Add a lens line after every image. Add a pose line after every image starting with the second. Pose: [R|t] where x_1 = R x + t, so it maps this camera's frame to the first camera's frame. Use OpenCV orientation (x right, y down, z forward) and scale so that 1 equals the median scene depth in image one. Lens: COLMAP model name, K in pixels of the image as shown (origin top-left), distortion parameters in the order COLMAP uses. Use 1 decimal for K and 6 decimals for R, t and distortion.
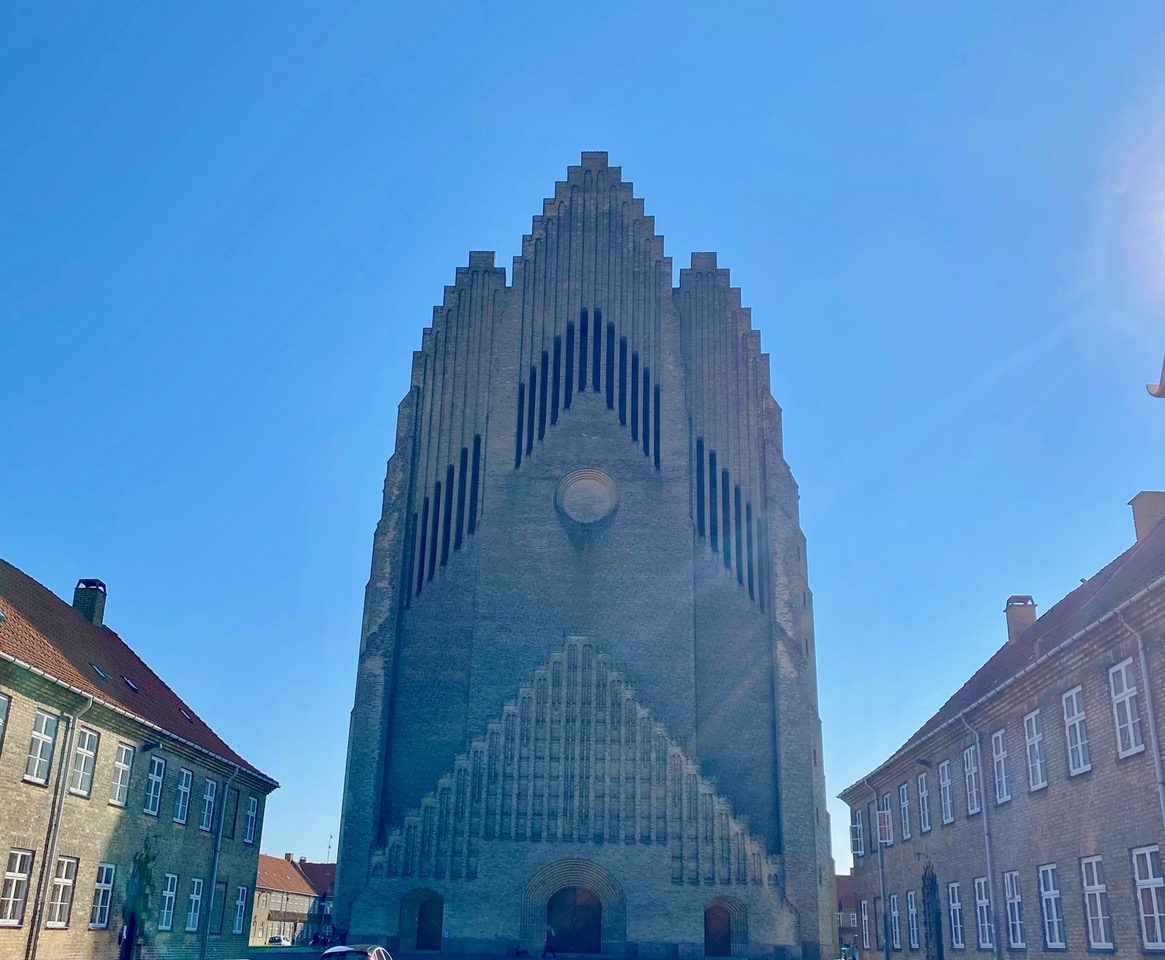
lens RADIAL K [[1207.5, 0, 590.2], [0, 1207.5, 468.9], [0, 0, 1]] dist [0.035786, 0.000000]
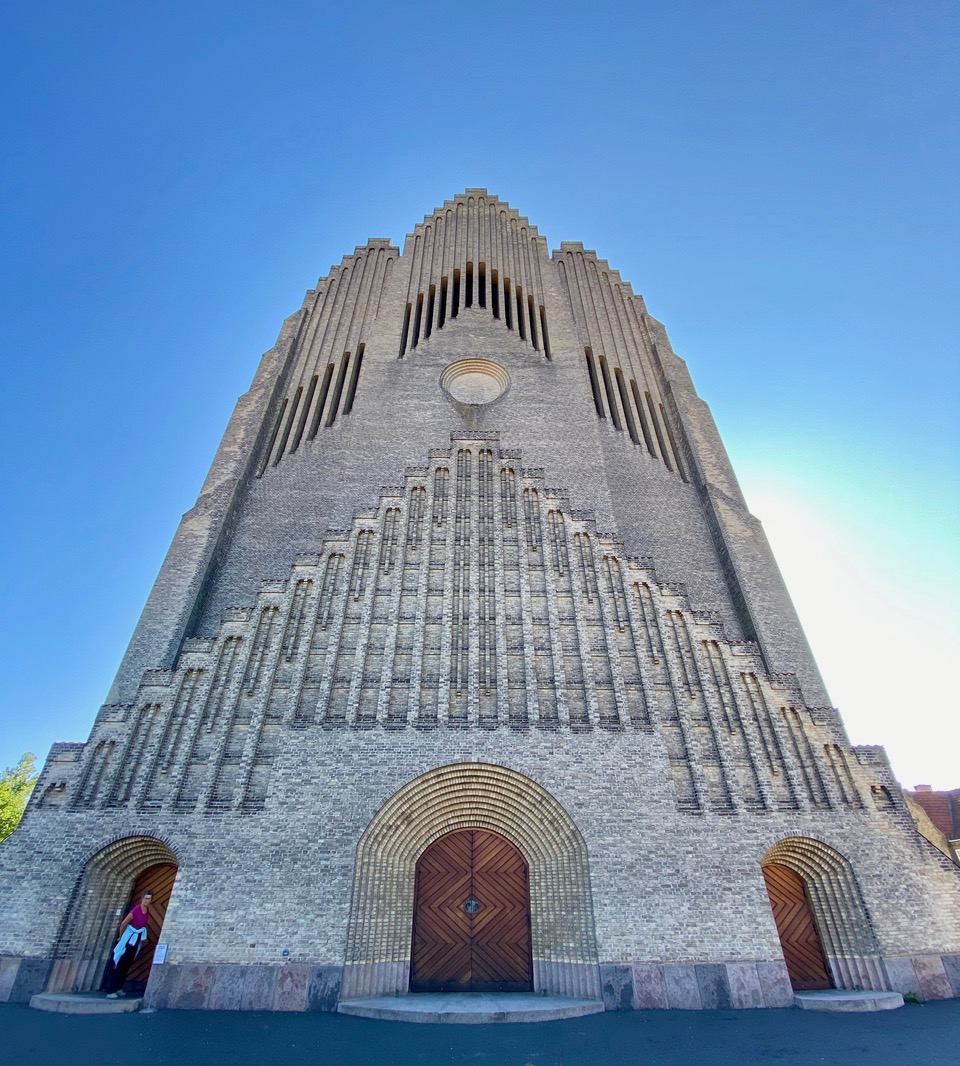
lens RADIAL K [[522.3, 0, 482.4], [0, 522.3, 531.5], [0, 0, 1]] dist [0.017099, -0.016728]
pose [[0.998641, 0.007573, 0.051572, -0.019467], [0.005619, 0.967982, -0.250955, 0.269718], [-0.051822, 0.250904, 0.966624, 0.732373]]
